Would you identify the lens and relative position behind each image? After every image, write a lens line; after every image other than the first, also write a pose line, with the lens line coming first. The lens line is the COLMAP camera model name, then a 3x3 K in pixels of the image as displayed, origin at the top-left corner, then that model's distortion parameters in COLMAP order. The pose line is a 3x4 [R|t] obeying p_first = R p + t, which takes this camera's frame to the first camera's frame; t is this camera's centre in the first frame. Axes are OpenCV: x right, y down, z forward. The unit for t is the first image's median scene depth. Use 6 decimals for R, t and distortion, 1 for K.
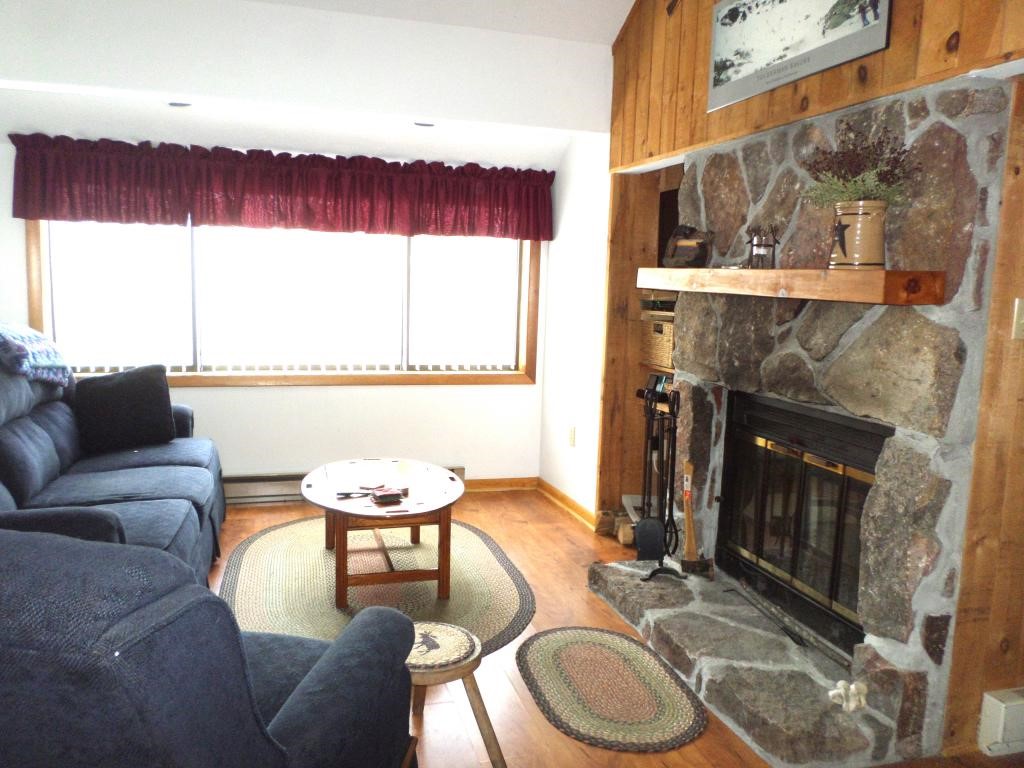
lens RADIAL K [[772.0, 0, 511.6], [0, 772.0, 379.0], [0, 0, 1]] dist [-0.011902, -0.006728]
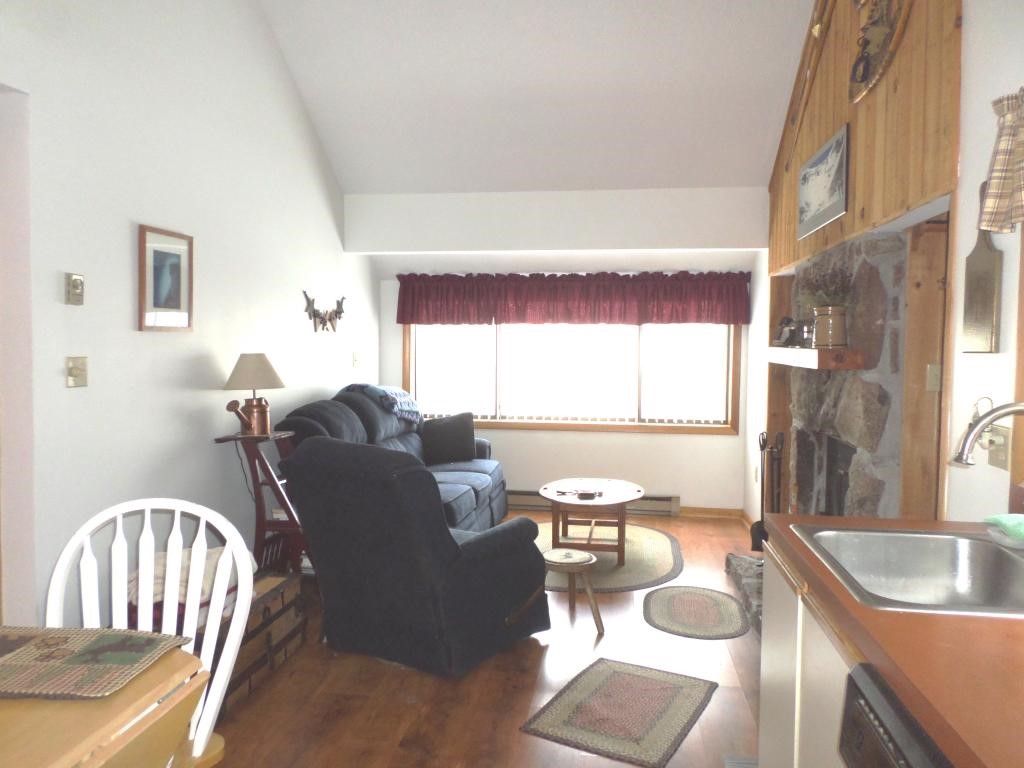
lens RADIAL K [[772.0, 0, 511.6], [0, 772.0, 379.0], [0, 0, 1]] dist [-0.011902, -0.006728]
pose [[0.904284, -0.005672, -0.426894, 0.289989], [-0.034294, 0.995716, -0.085875, 0.044744], [0.425552, 0.092295, 0.900215, -0.391726]]
